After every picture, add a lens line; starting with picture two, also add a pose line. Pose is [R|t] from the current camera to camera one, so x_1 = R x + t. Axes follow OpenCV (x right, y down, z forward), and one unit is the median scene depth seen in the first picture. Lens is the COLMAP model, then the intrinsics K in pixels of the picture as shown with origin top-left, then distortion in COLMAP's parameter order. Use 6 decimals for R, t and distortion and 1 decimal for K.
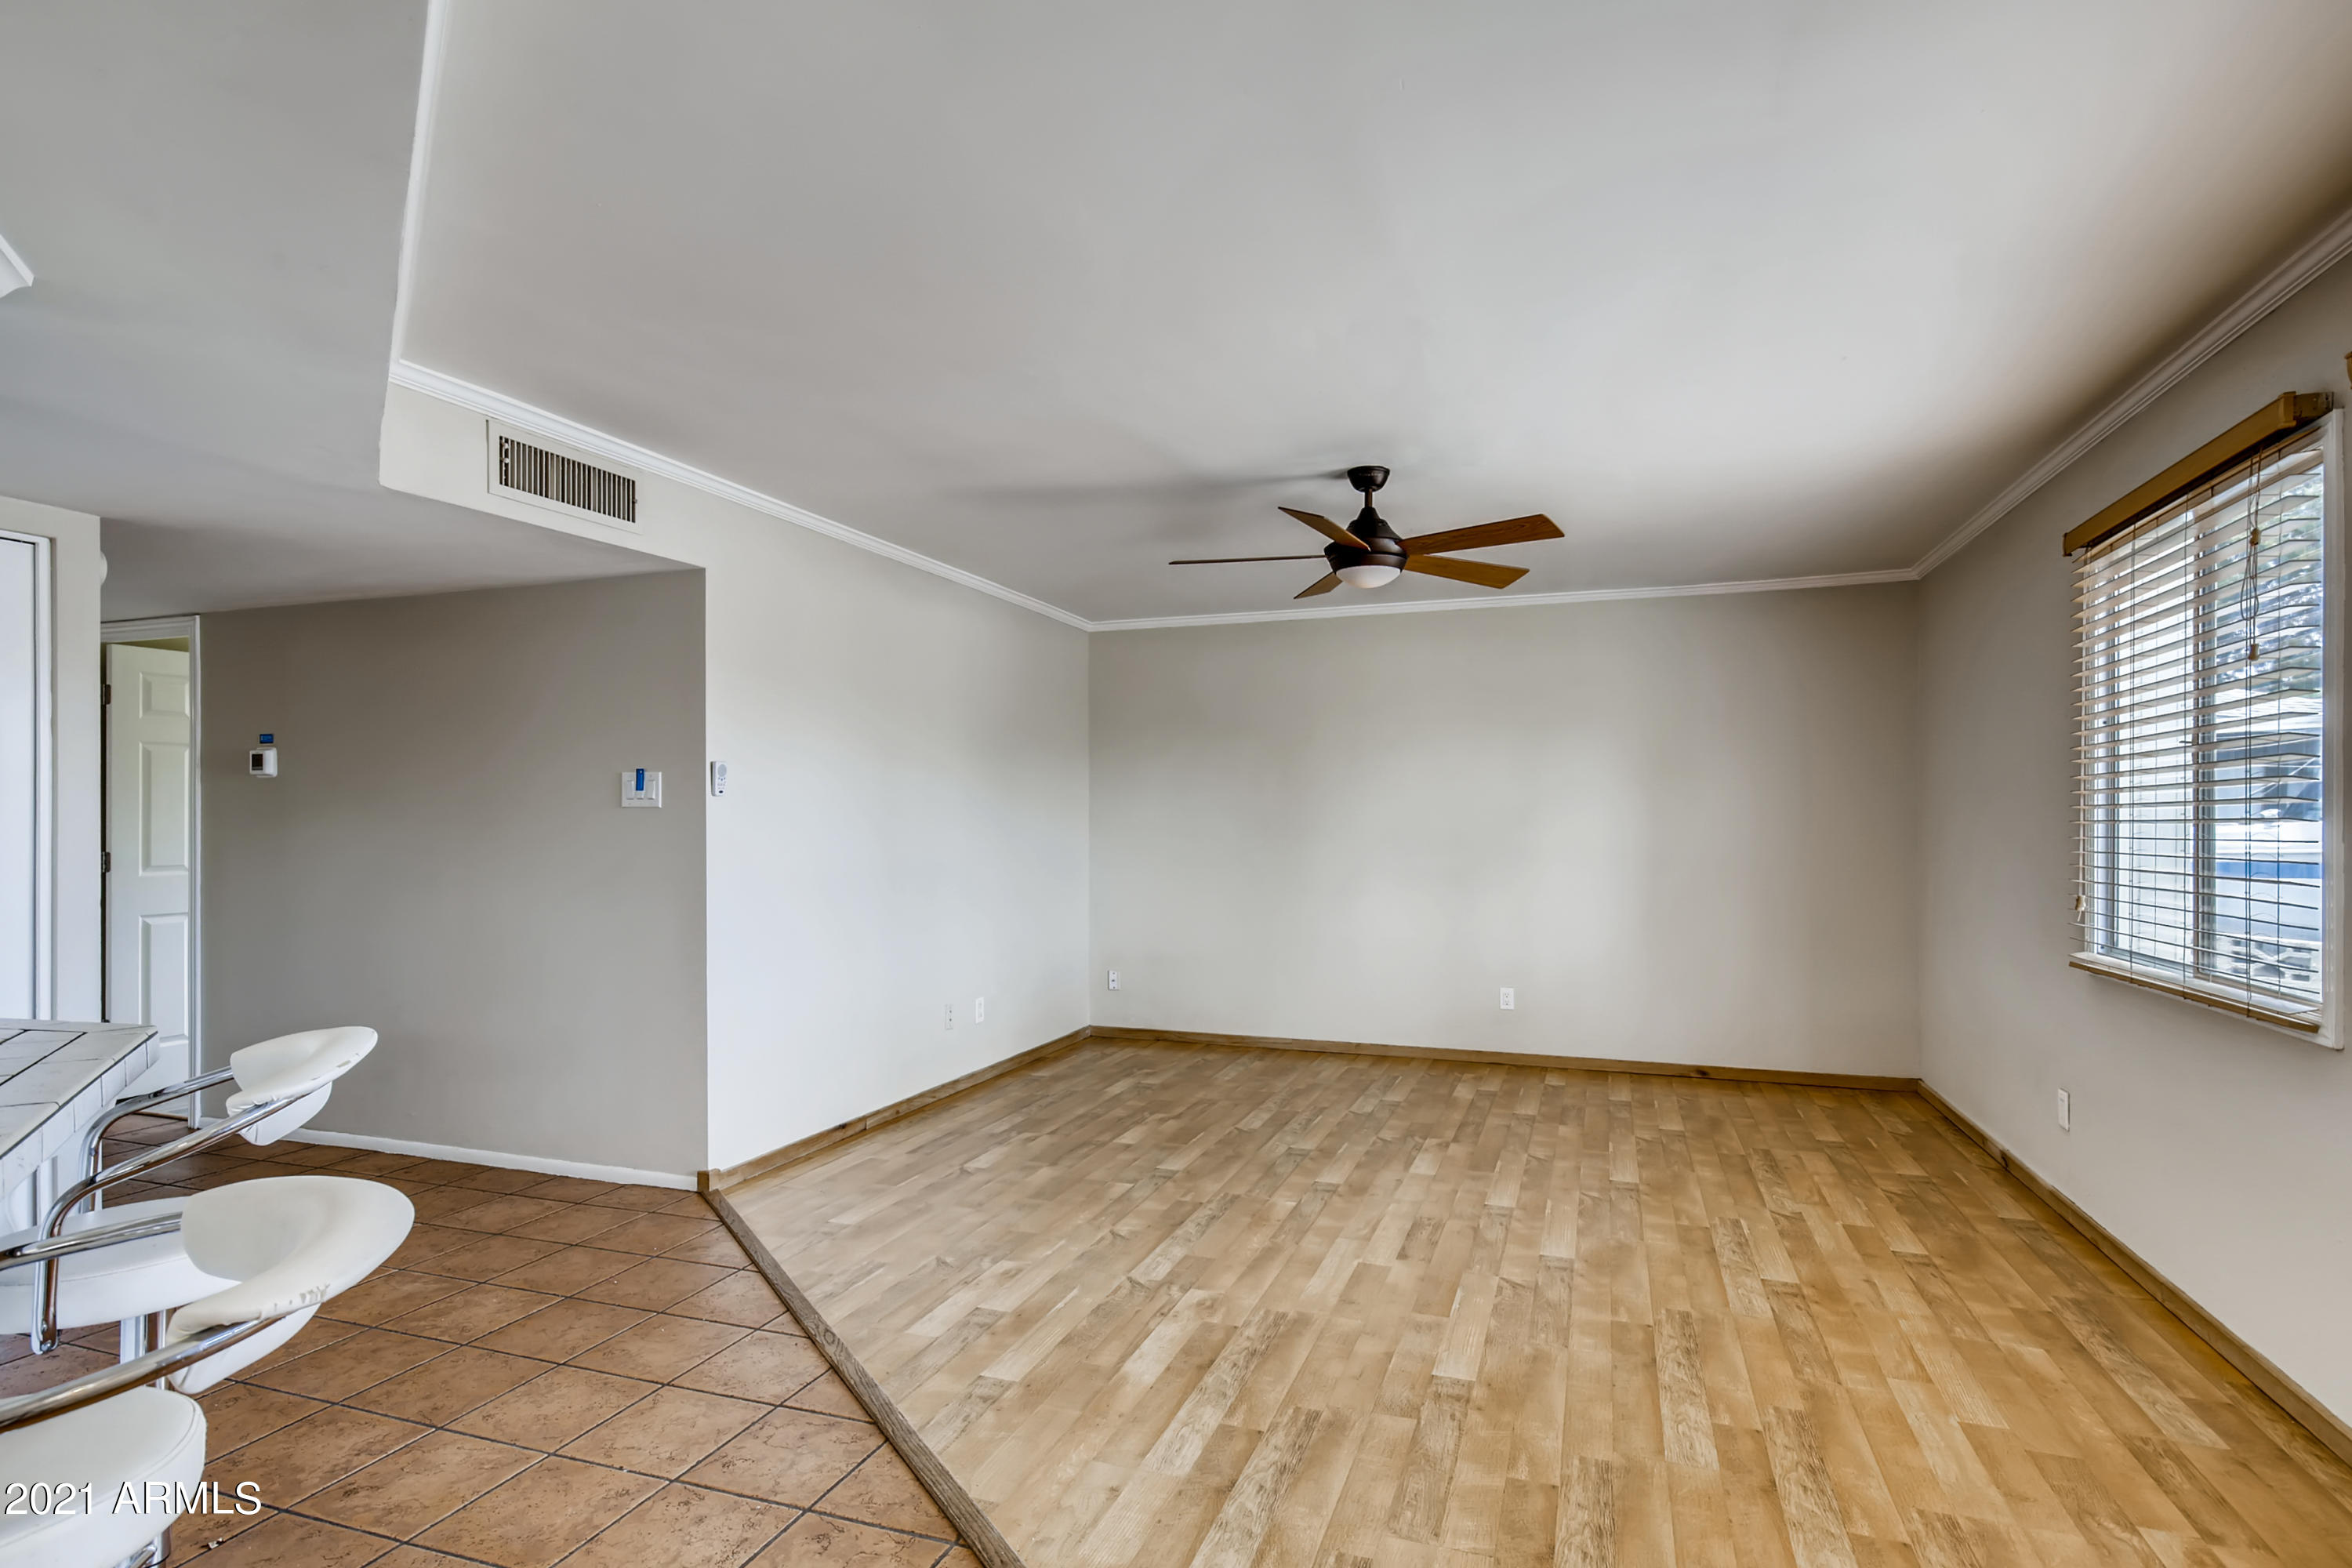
lens RADIAL K [[1191.0, 0, 1182.3], [0, 1191.0, 823.0], [0, 0, 1]] dist [0.004074, 0.001315]
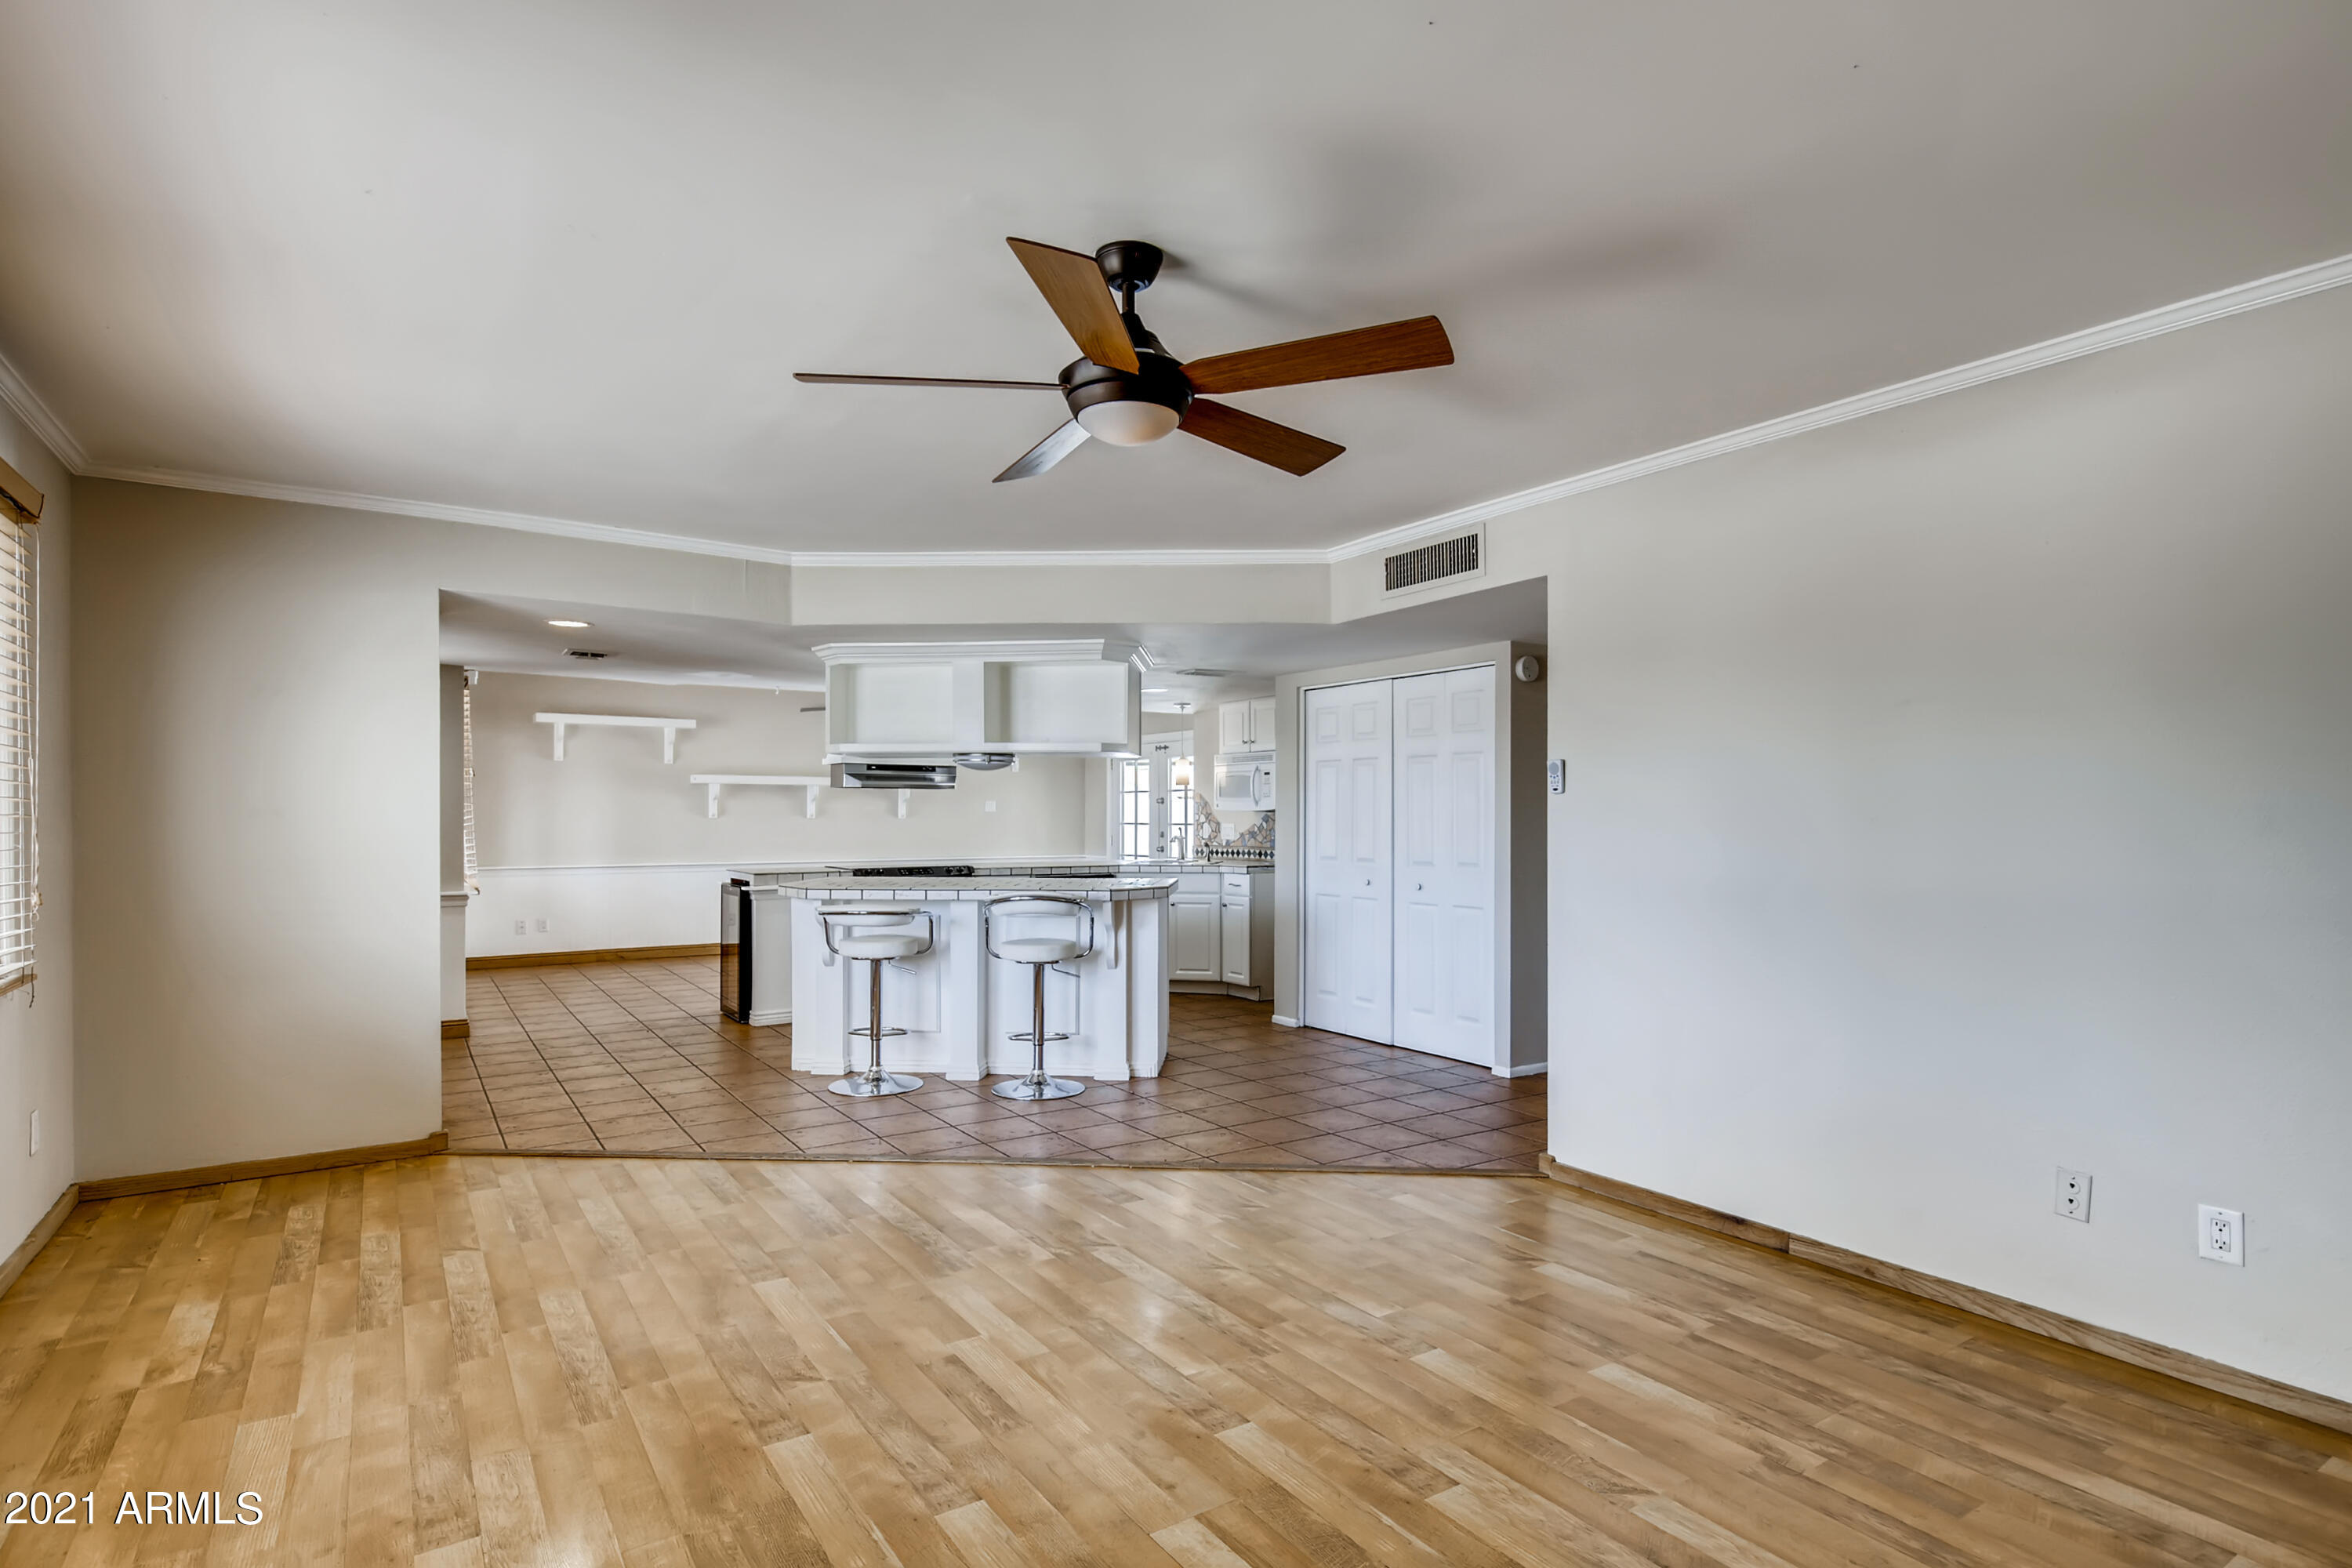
lens RADIAL K [[1191.0, 0, 1182.3], [0, 1191.0, 823.0], [0, 0, 1]] dist [0.004074, 0.001315]
pose [[-0.595522, 0.003608, -0.803331, 0.734442], [-0.004484, 0.999959, 0.007815, -0.005100], [0.803327, 0.008256, -0.595481, 1.594105]]
